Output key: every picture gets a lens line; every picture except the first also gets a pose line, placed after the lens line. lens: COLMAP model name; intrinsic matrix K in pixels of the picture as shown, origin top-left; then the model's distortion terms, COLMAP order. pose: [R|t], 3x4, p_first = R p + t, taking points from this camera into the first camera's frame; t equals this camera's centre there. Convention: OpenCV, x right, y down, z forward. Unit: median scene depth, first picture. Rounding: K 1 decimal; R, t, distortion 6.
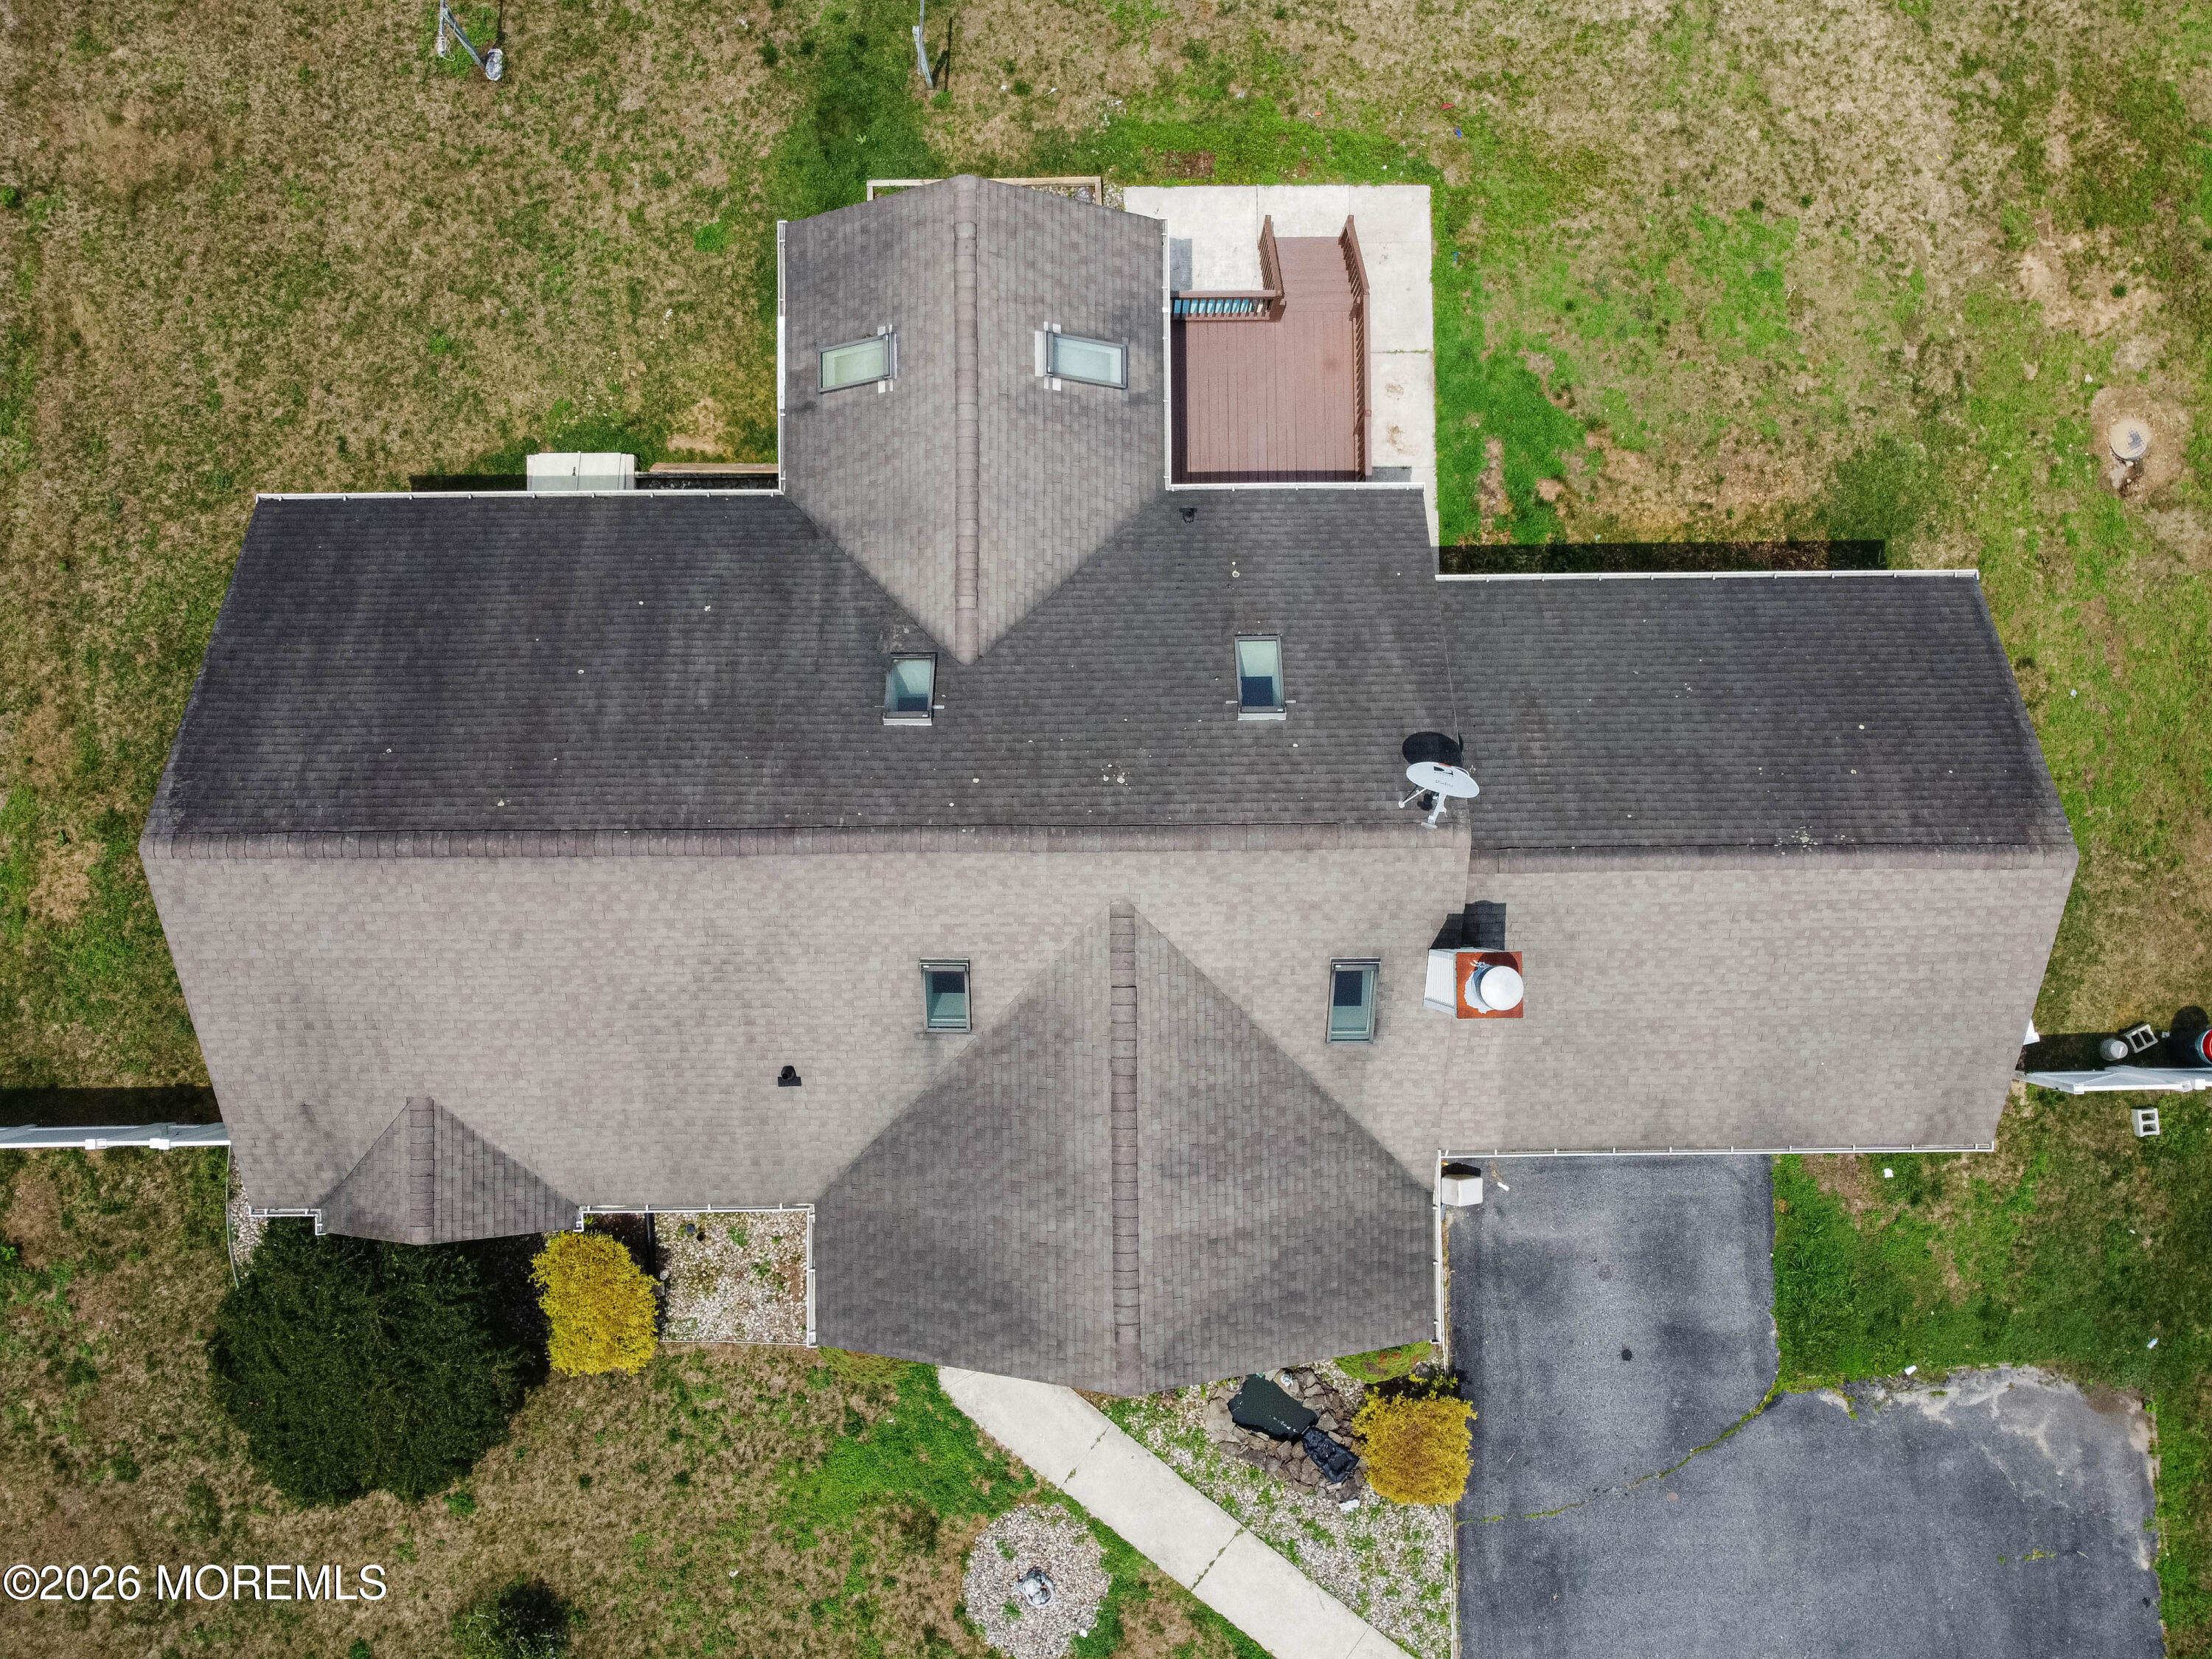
lens RADIAL K [[1681.5, 0, 1106.0], [0, 1681.5, 829.5], [0, 0, 1]] dist [-0.007965, 0.006115]
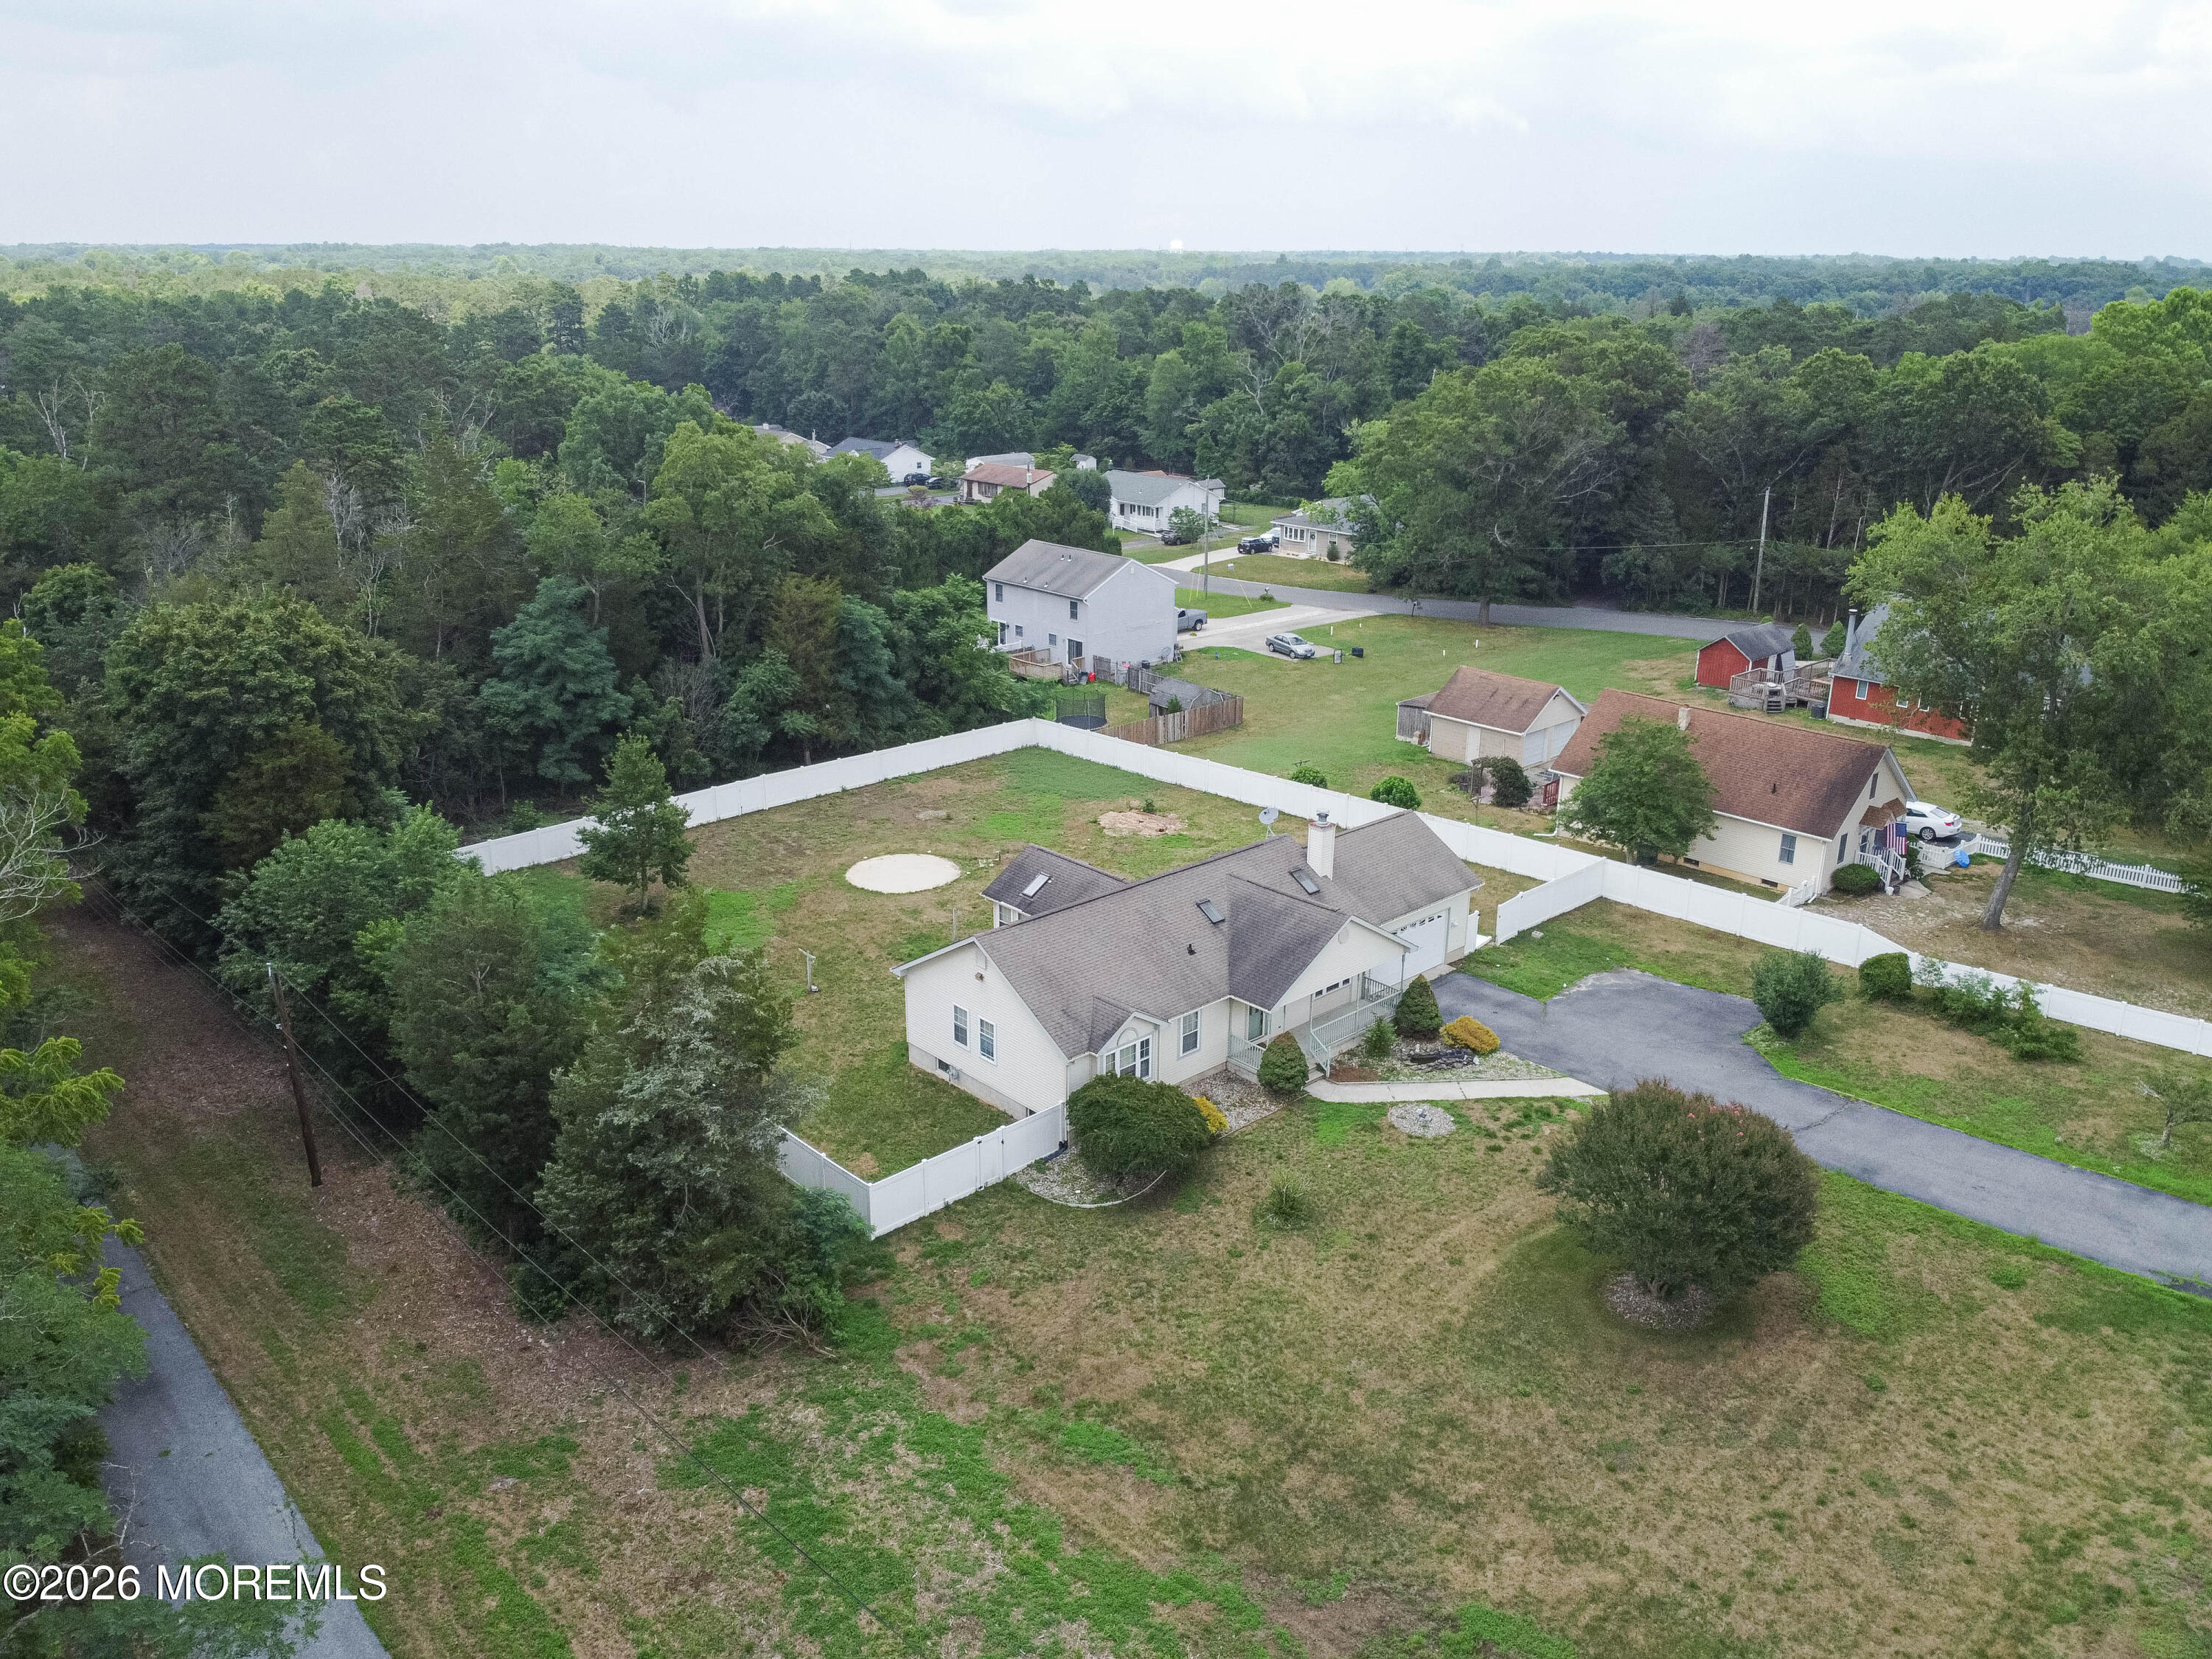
lens RADIAL K [[1681.5, 0, 1106.0], [0, 1681.5, 829.5], [0, 0, 1]] dist [-0.007965, 0.006115]
pose [[0.738708, -0.216293, 0.638379, -1.681906], [0.673453, 0.275884, -0.685820, 1.582827], [-0.027780, 0.936539, 0.349461, -0.123133]]
